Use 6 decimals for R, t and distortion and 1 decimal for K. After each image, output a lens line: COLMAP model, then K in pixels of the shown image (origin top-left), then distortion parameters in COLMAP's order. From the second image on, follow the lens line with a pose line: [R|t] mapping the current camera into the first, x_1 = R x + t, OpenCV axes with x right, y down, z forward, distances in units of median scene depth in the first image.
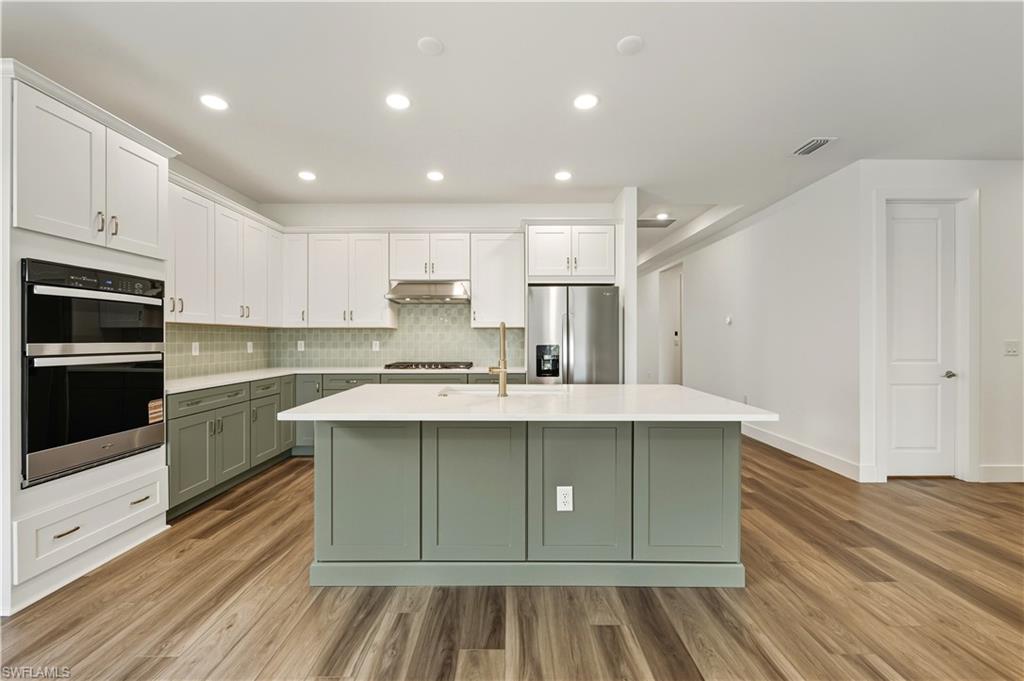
lens RADIAL K [[407.6, 0, 510.9], [0, 407.6, 340.6], [0, 0, 1]] dist [0.008738, -0.000074]
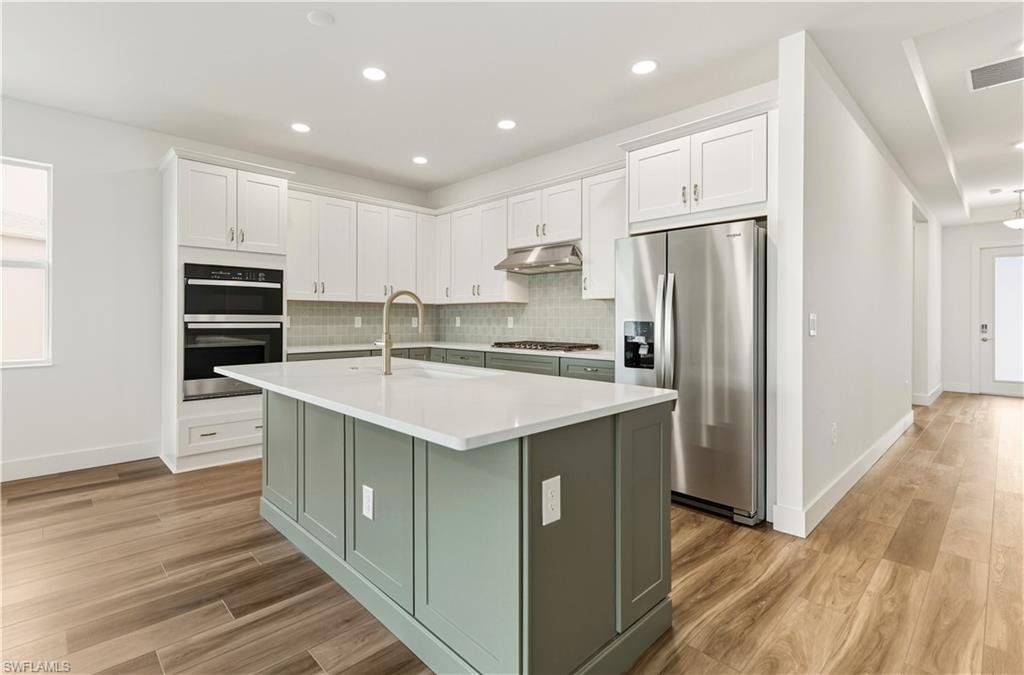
lens RADIAL K [[482.0, 0, 487.3], [0, 482.0, 324.1], [0, 0, 1]] dist [0.012206, 0.000655]
pose [[0.675684, 0.011435, -0.737102, 0.553501], [-0.008213, 0.999934, 0.007983, 0.010774], [0.737145, 0.000660, 0.675734, 0.288471]]
